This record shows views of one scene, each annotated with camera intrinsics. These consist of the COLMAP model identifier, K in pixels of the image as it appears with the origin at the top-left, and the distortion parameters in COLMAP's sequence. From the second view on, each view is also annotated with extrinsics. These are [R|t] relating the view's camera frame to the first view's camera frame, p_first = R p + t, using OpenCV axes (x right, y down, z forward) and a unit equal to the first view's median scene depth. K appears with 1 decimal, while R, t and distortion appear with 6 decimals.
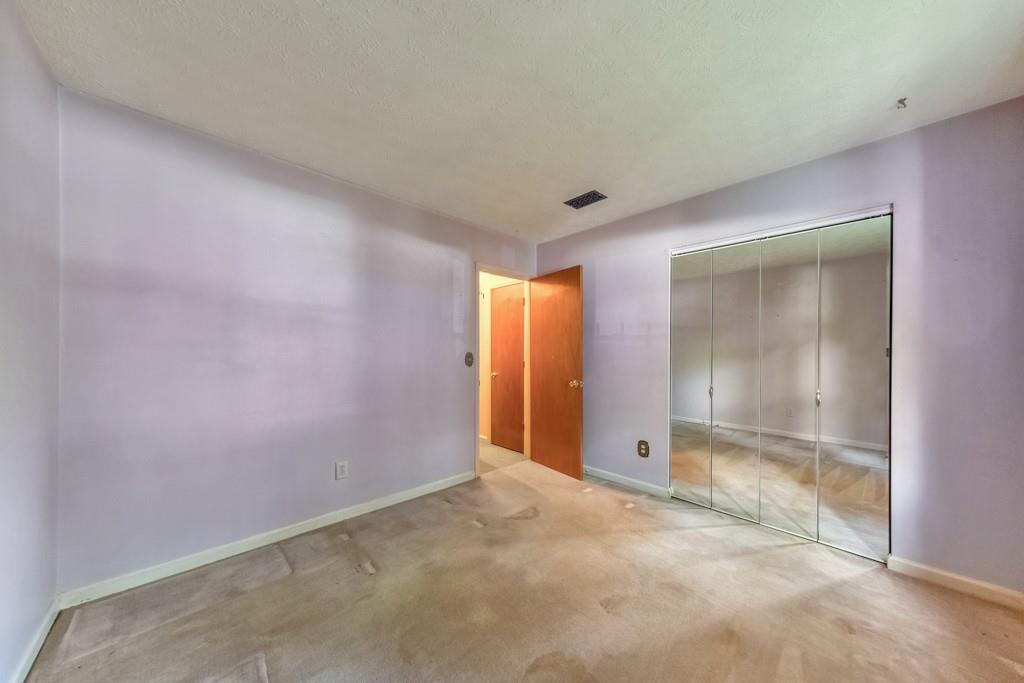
lens RADIAL K [[351.6, 0, 511.2], [0, 351.6, 346.0], [0, 0, 1]] dist [-0.000748, -0.000166]
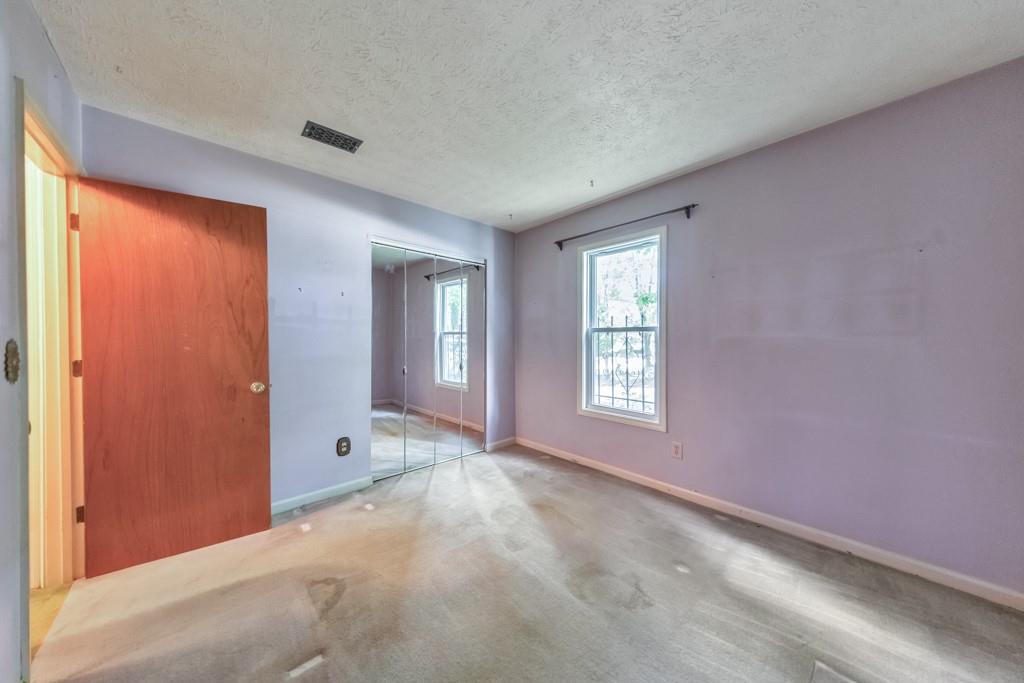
lens RADIAL K [[342.2, 0, 517.4], [0, 342.2, 336.7], [0, 0, 1]] dist [-0.000499, -0.000212]
pose [[-0.031867, 0.006799, 0.999469, -0.526218], [-0.005810, 0.999959, -0.006988, 0.016832], [-0.999475, -0.006030, -0.031826, 0.605704]]
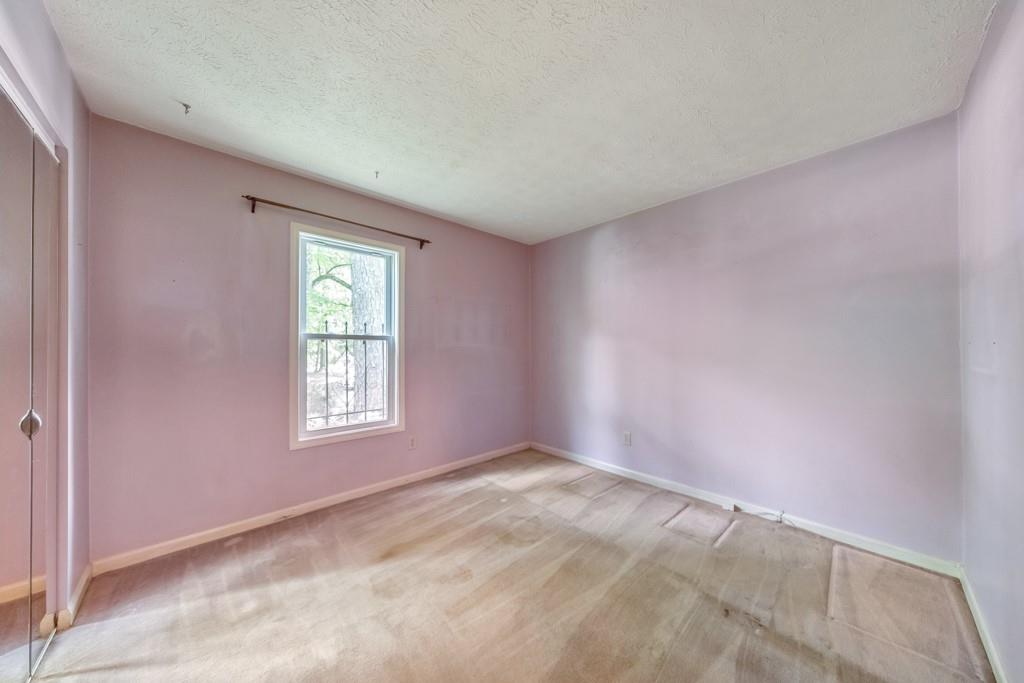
lens RADIAL K [[337.4, 0, 514.4], [0, 337.4, 342.2], [0, 0, 1]] dist [0.000473, -0.000222]
pose [[-0.998550, -0.006090, -0.053491, 0.116615], [-0.005148, 0.999830, -0.017727, 0.013987], [0.053590, -0.017426, -0.998411, 1.226521]]
